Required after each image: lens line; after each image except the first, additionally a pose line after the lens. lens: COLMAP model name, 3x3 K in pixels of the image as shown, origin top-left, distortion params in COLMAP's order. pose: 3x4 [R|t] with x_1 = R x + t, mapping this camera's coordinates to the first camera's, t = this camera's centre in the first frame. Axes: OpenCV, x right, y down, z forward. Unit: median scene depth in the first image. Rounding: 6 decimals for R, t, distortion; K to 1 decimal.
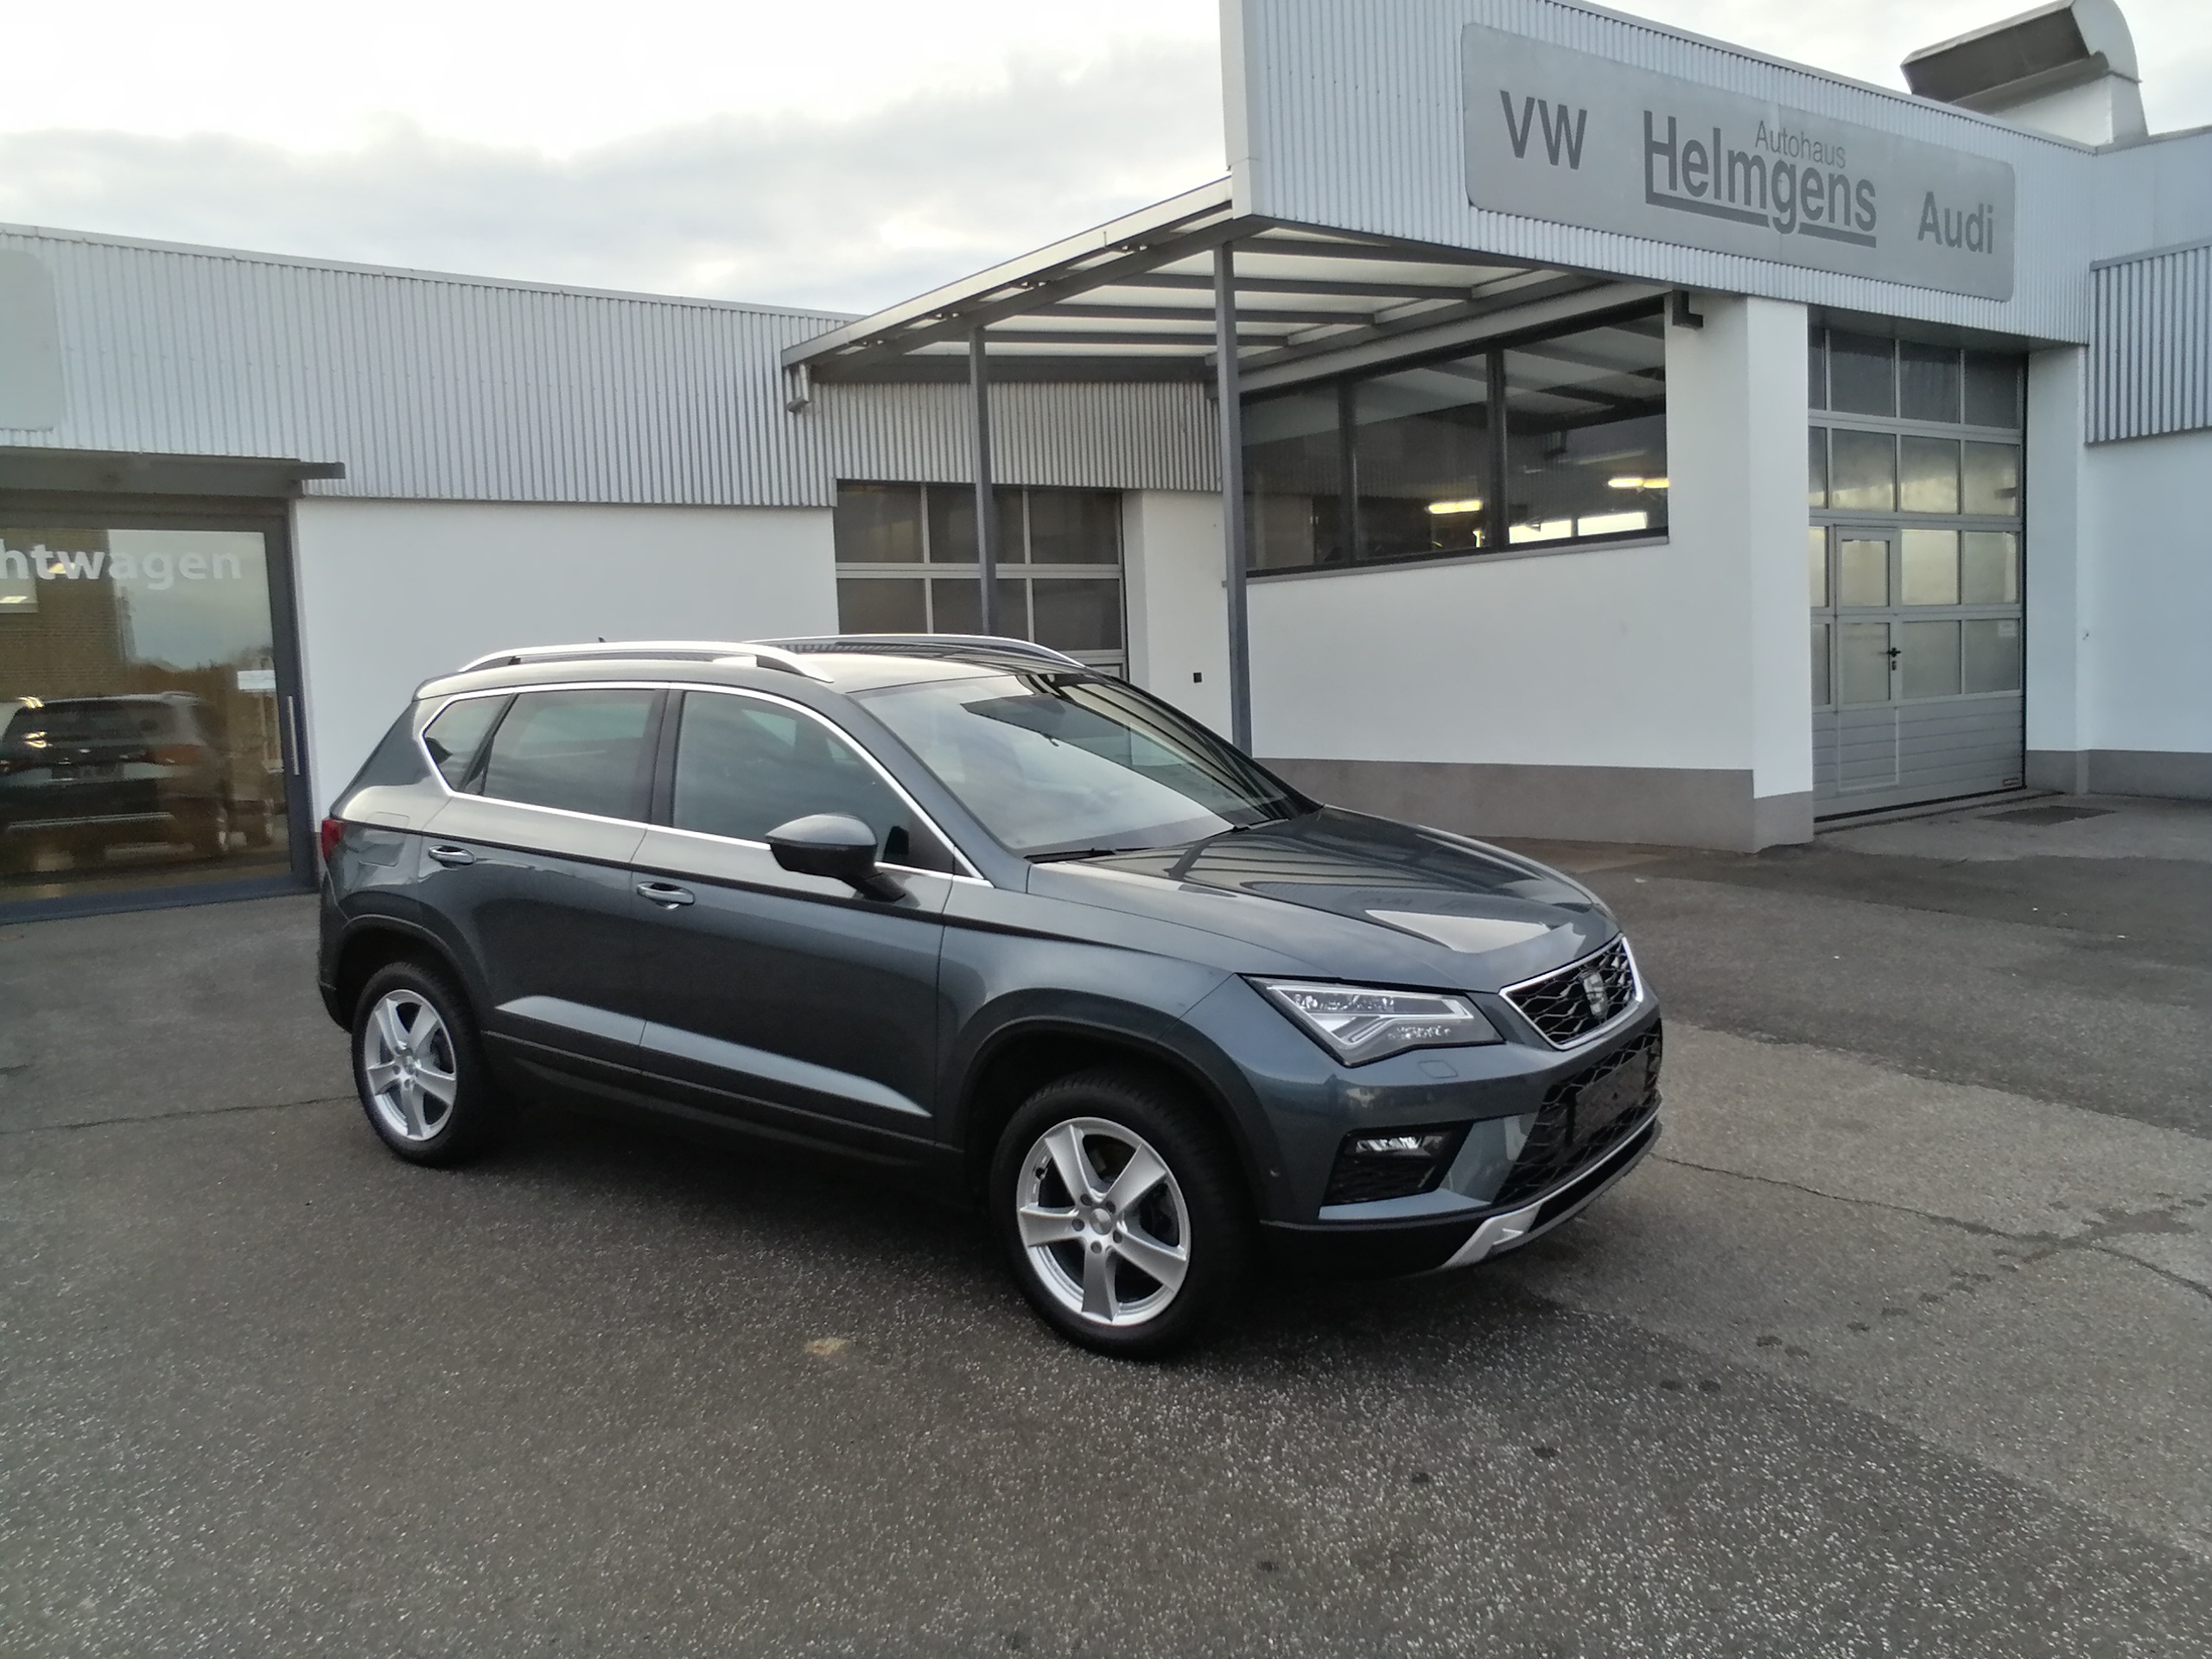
lens RADIAL K [[1761.7, 0, 1145.4], [0, 1761.7, 807.5], [0, 0, 1]] dist [-0.066502, 0.169924]
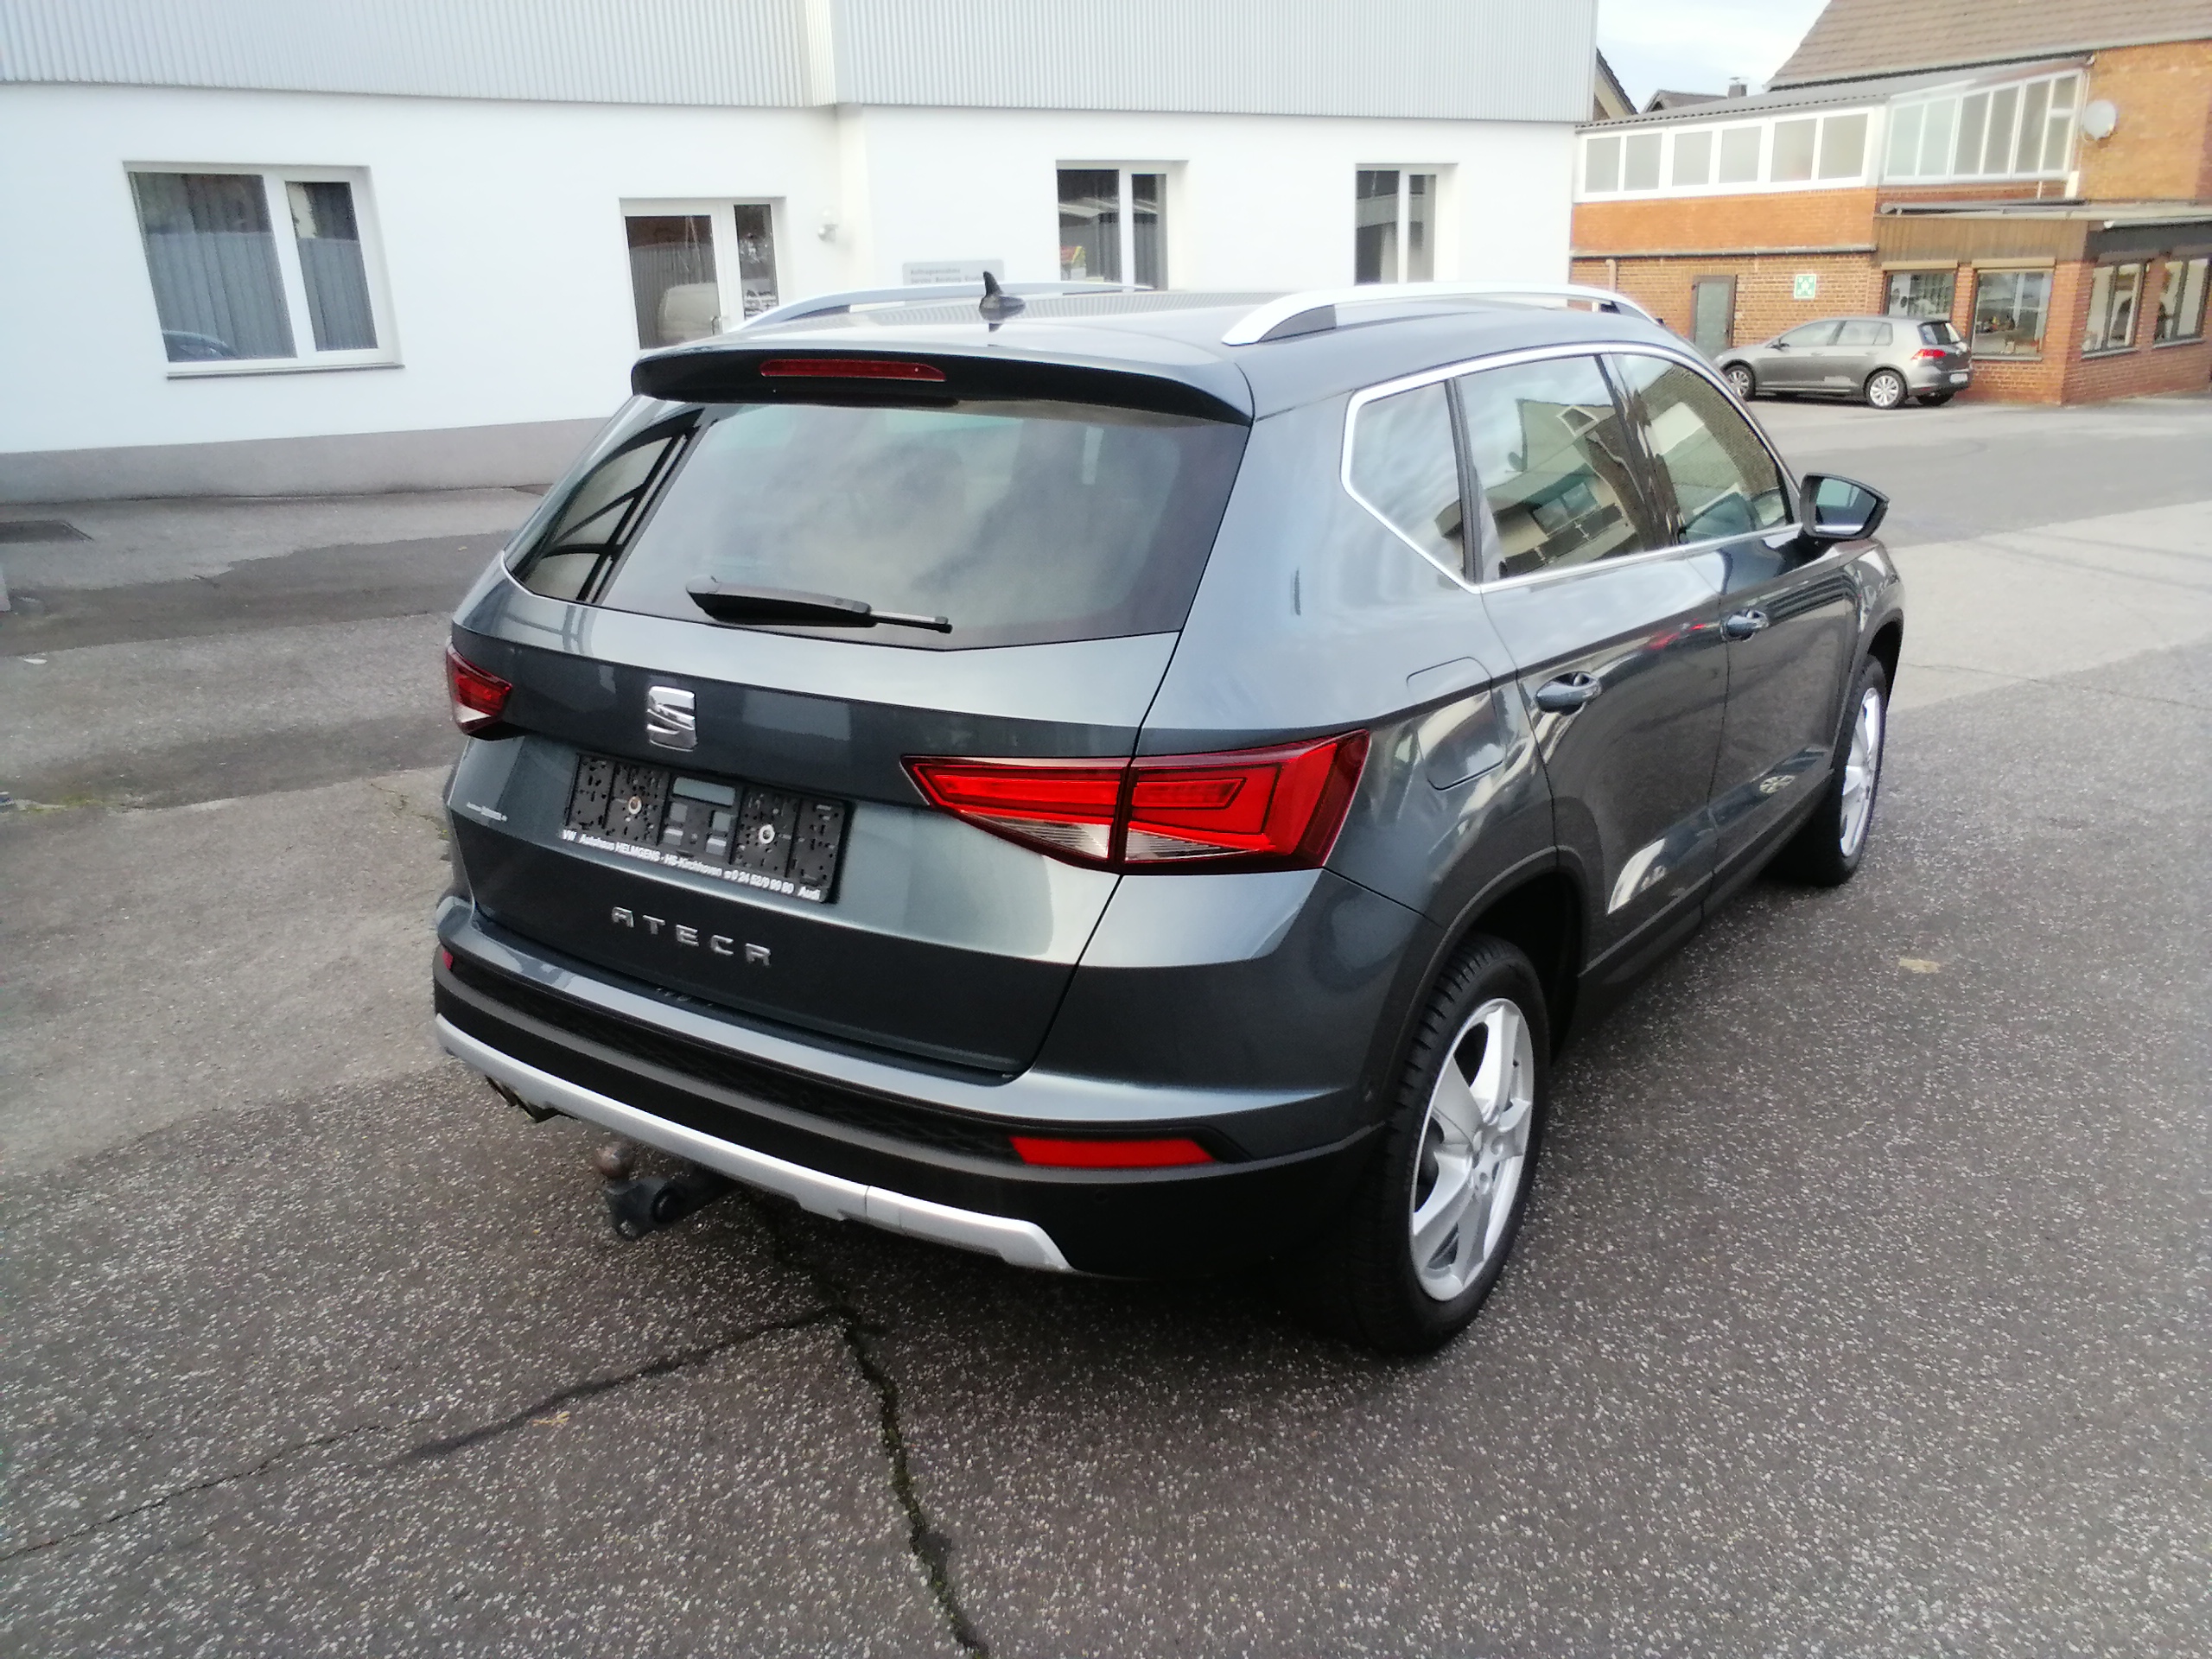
lens RADIAL K [[1757.5, 0, 1136.2], [0, 1757.5, 800.4], [0, 0, 1]] dist [-0.060274, 0.166898]
pose [[-0.016620, -0.261988, 0.964928, -1.134205], [0.107783, 0.958968, 0.262226, -0.115693], [-0.994036, 0.108361, 0.012299, 1.399183]]
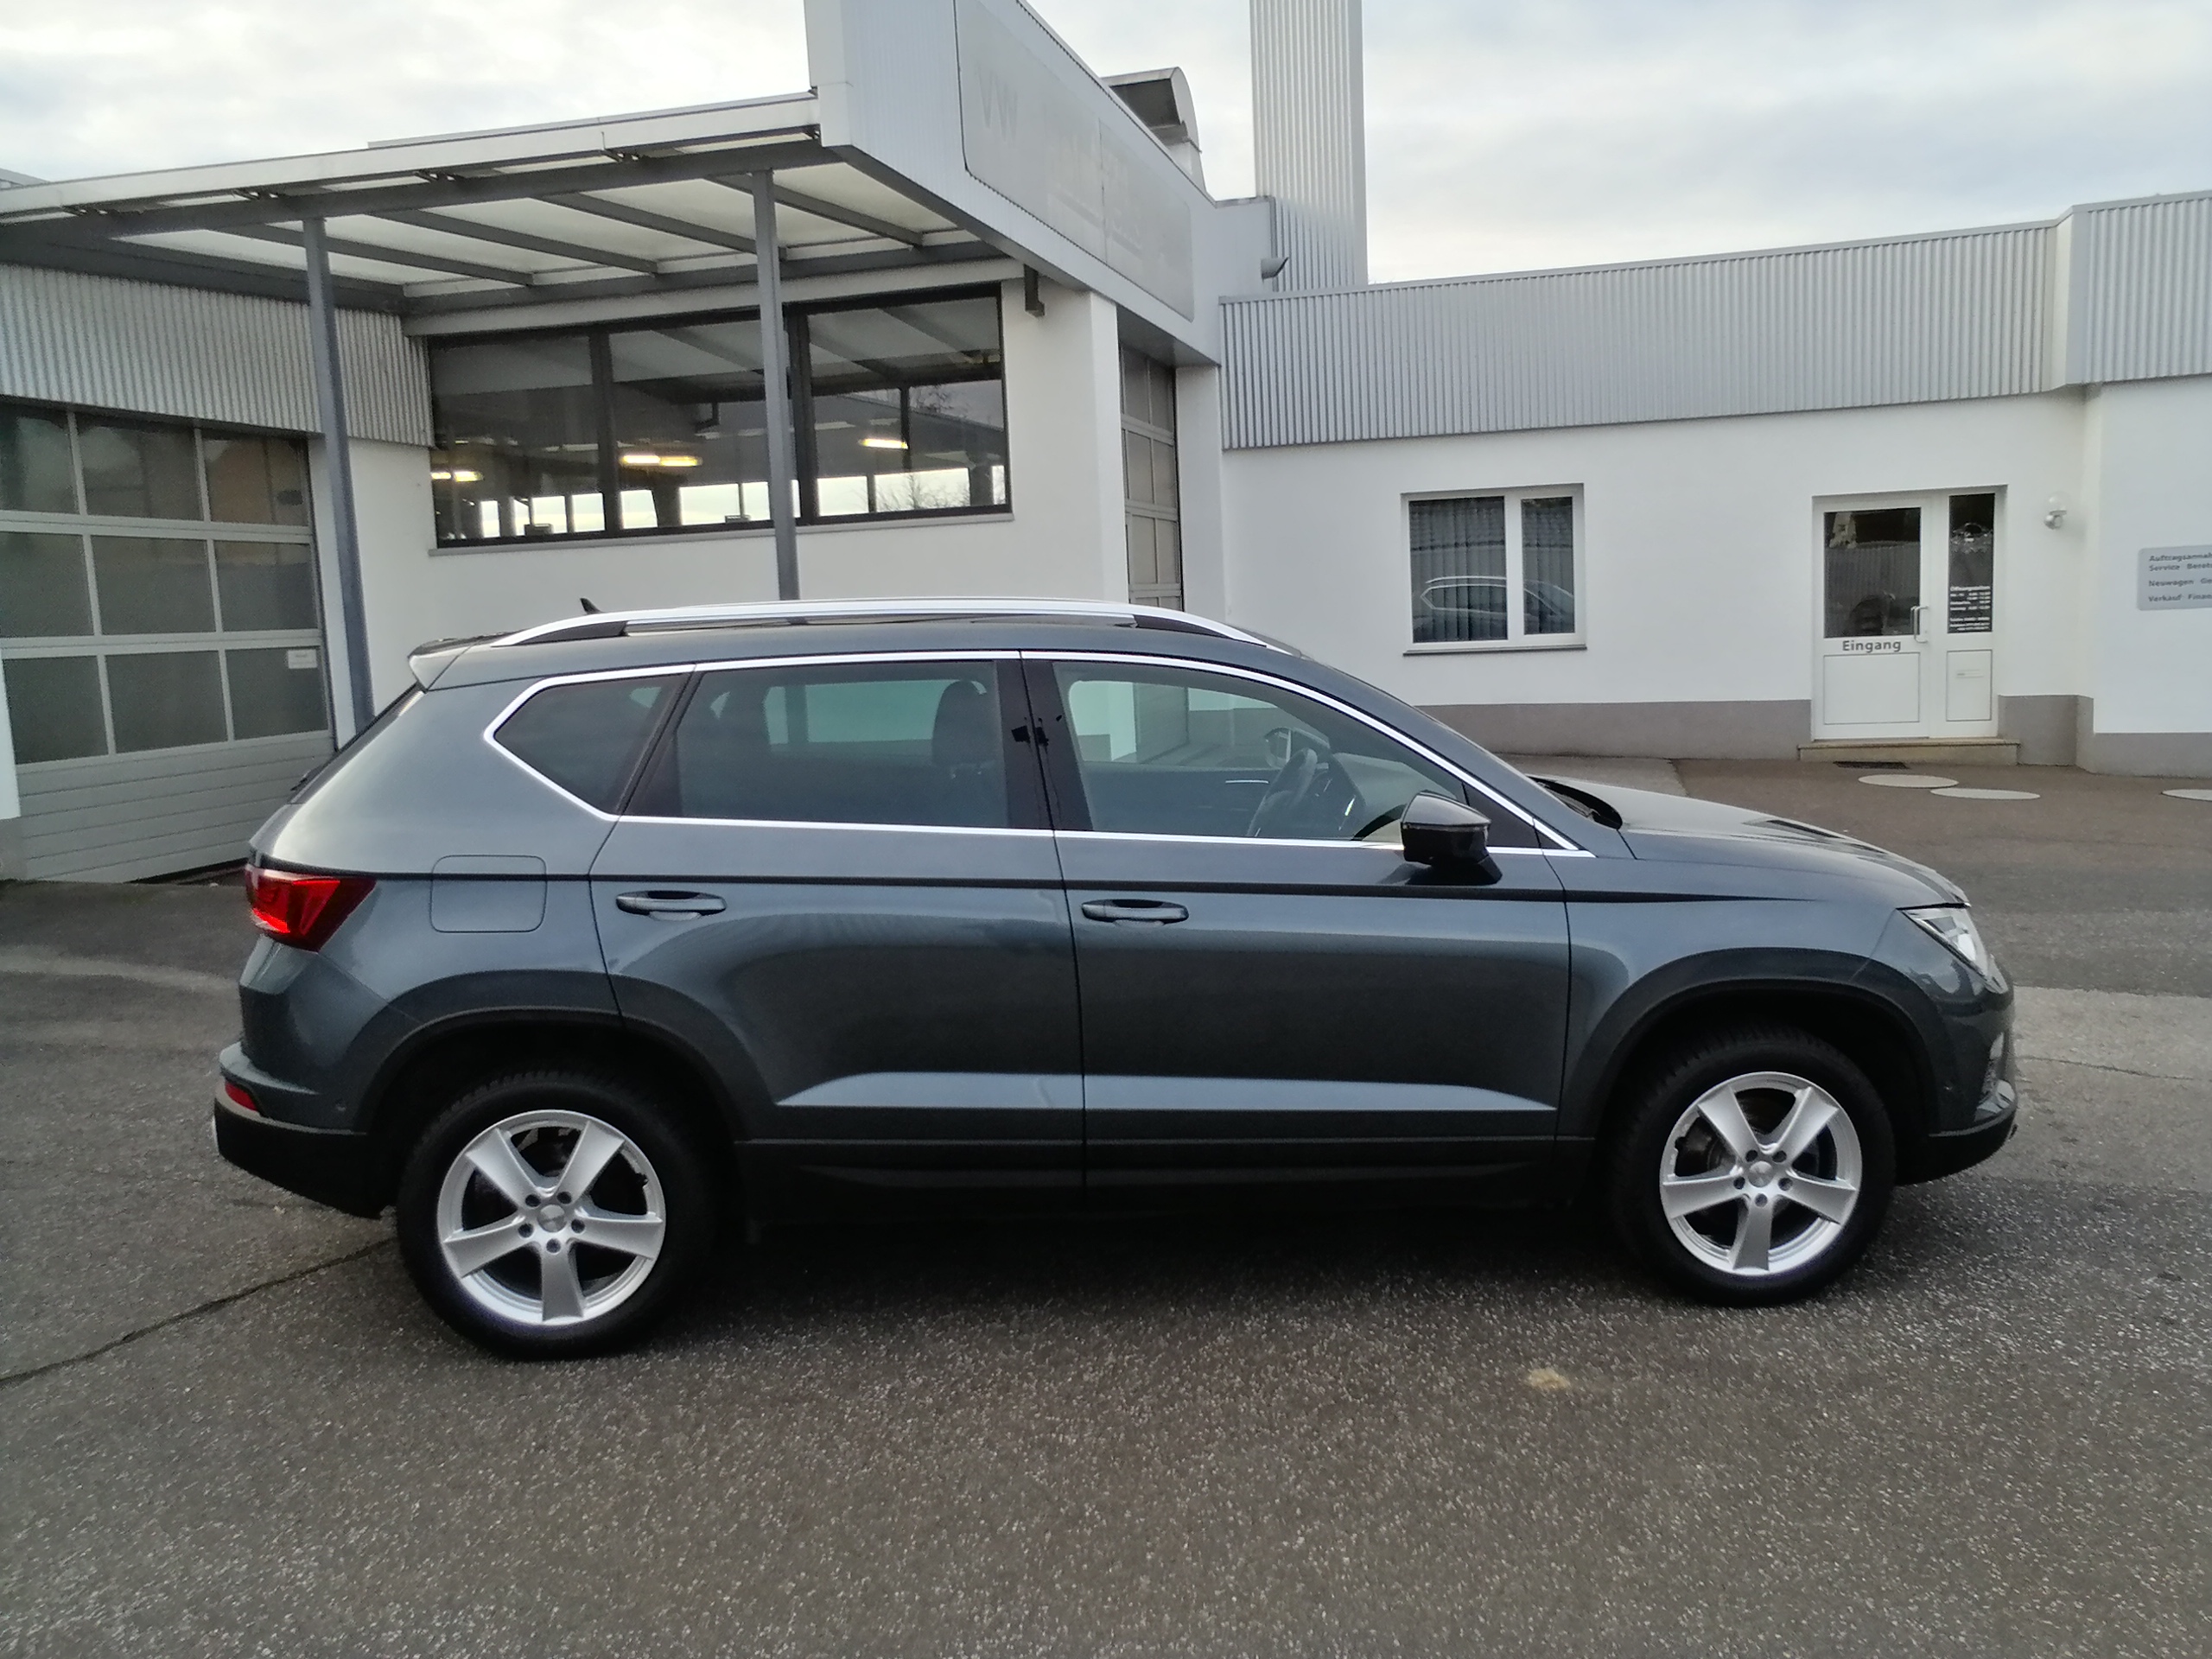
lens RADIAL K [[1757.5, 0, 1136.2], [0, 1757.5, 800.4], [0, 0, 1]] dist [-0.060274, 0.166898]
pose [[0.774922, -0.067590, 0.628433, -0.859381], [0.063905, 0.997549, 0.028489, -0.027663], [-0.628819, 0.018083, 0.777342, 0.413089]]
